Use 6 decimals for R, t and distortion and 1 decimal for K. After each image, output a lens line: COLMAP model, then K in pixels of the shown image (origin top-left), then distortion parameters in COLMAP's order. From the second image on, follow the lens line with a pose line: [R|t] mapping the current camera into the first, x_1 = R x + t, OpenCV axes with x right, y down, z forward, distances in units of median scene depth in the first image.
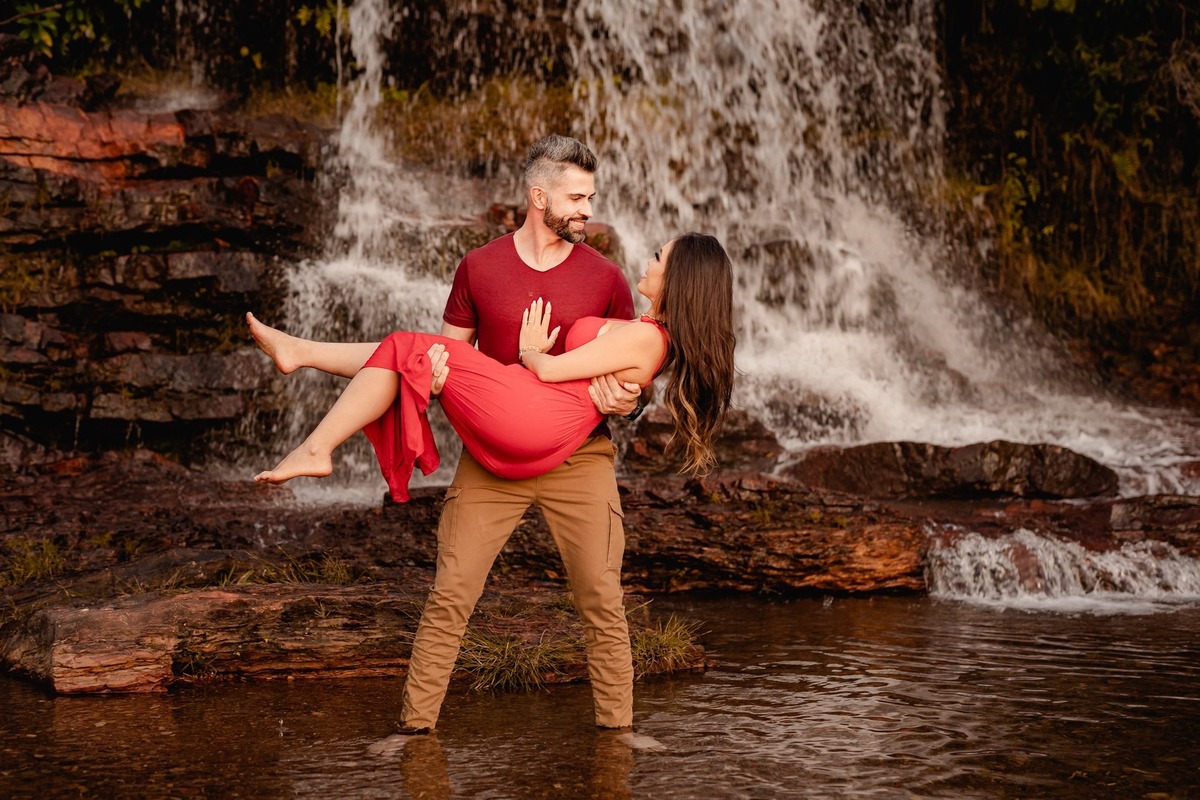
lens RADIAL K [[1757.9, 0, 583.7], [0, 1757.9, 398.8], [0, 0, 1]] dist [0.008689, 0.035786]
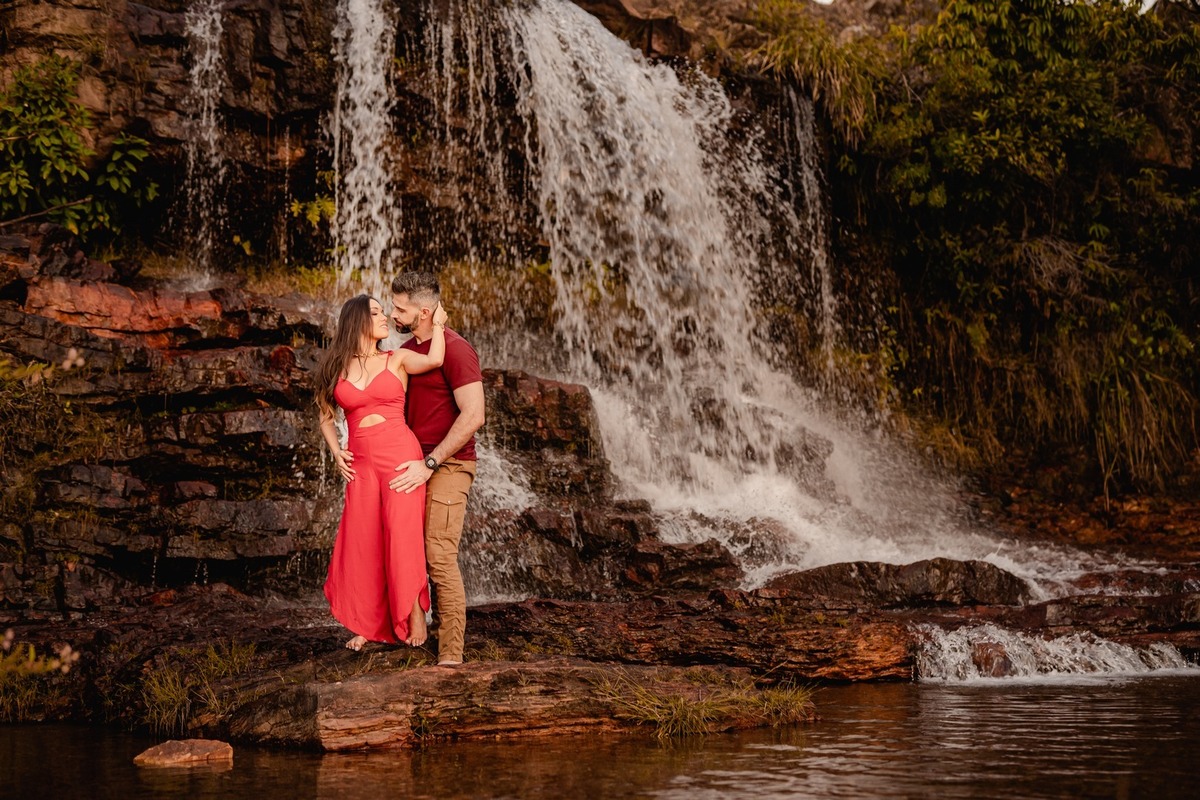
lens RADIAL K [[1677.6, 0, 600.0], [0, 1677.6, 400.0], [0, 0, 1]] dist [0.011674, 0.004514]
pose [[0.990947, -0.013830, 0.133539, -0.146085], [0.027726, 0.994319, -0.102768, 0.028532], [-0.131360, 0.105540, 0.985701, -0.103056]]
